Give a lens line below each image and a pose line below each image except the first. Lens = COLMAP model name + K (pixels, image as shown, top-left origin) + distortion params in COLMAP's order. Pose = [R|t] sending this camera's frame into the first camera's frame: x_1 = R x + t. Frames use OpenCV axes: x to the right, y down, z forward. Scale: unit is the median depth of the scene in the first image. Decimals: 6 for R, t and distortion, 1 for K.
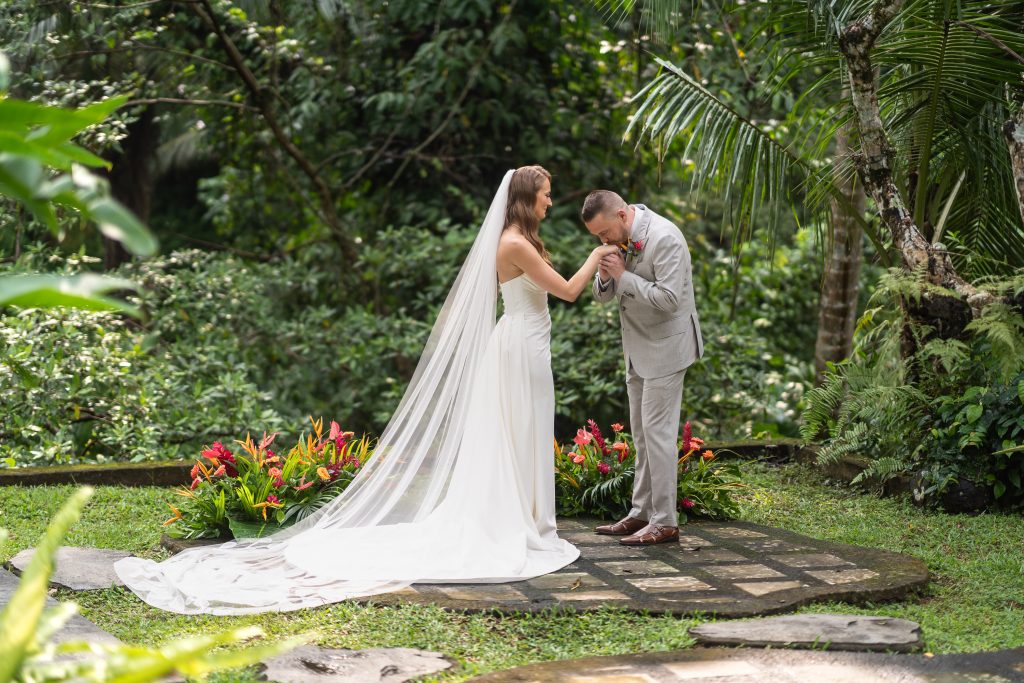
lens RADIAL K [[2382.4, 0, 624.3], [0, 2382.4, 340.1], [0, 0, 1]] dist [0.027041, -0.059955]
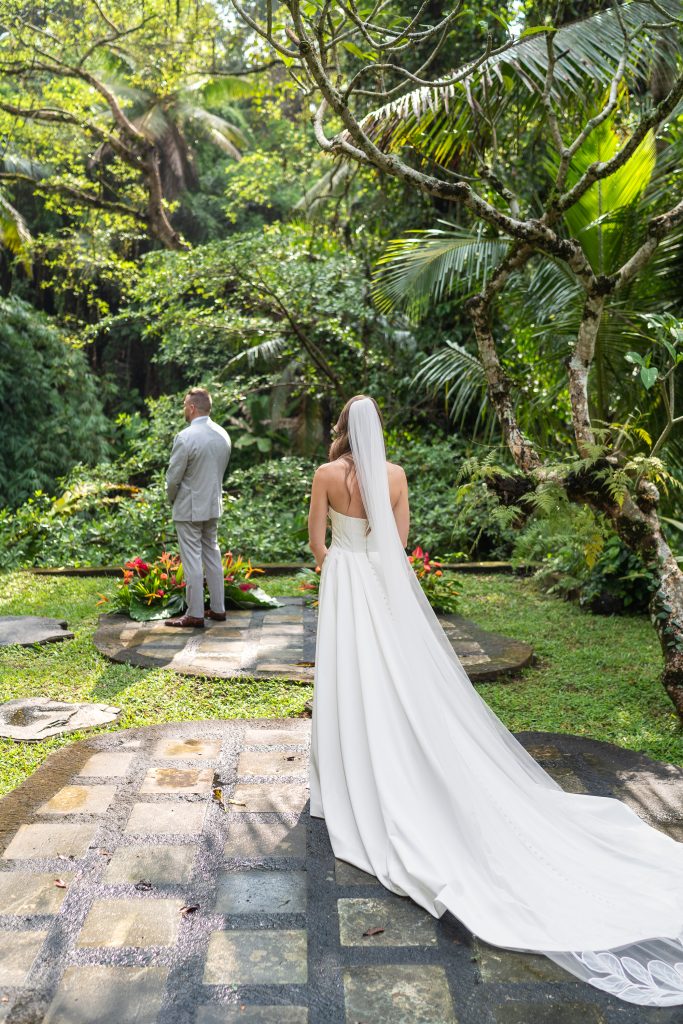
lens RADIAL K [[1034.9, 0, 341.5], [0, 1034.9, 512.0], [0, 0, 1]] dist [-0.009588, 0.003388]
pose [[0.964891, 0.020491, -0.261848, 0.145385], [-0.018071, 0.999769, 0.011645, -0.001338], [0.262026, -0.006504, 0.965039, 0.267608]]
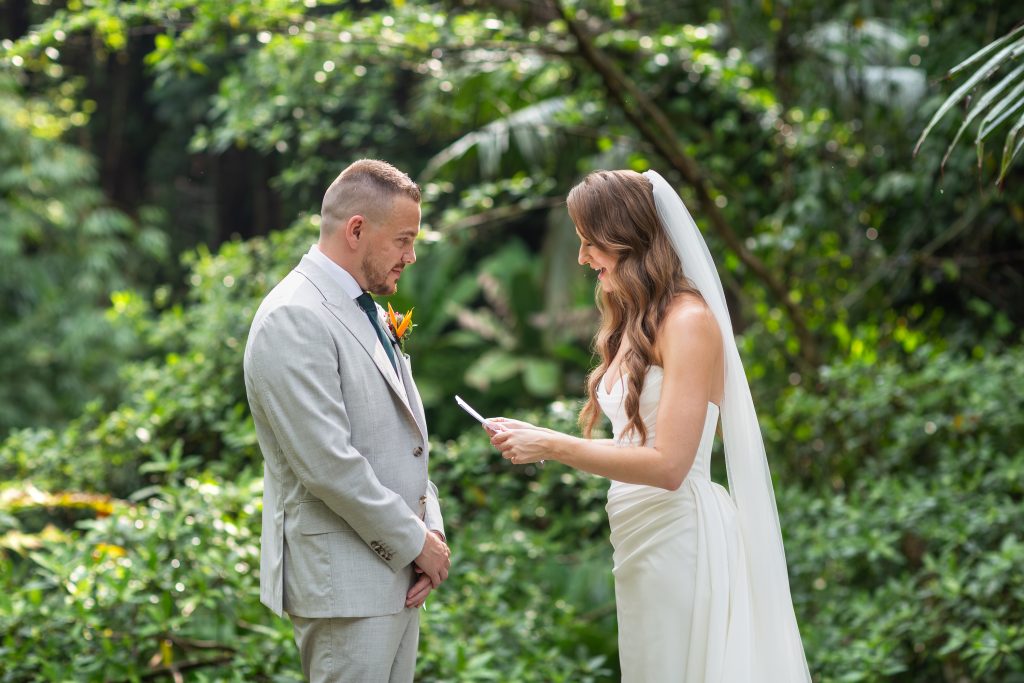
lens RADIAL K [[2513.3, 0, 512.0], [0, 2513.3, 341.5], [0, 0, 1]] dist [0.055141, -0.056153]
pose [[0.936899, -0.024767, -0.348723, 0.100574], [0.001659, 0.997791, -0.066407, -0.007427], [0.349597, 0.061638, 0.934870, 0.472340]]
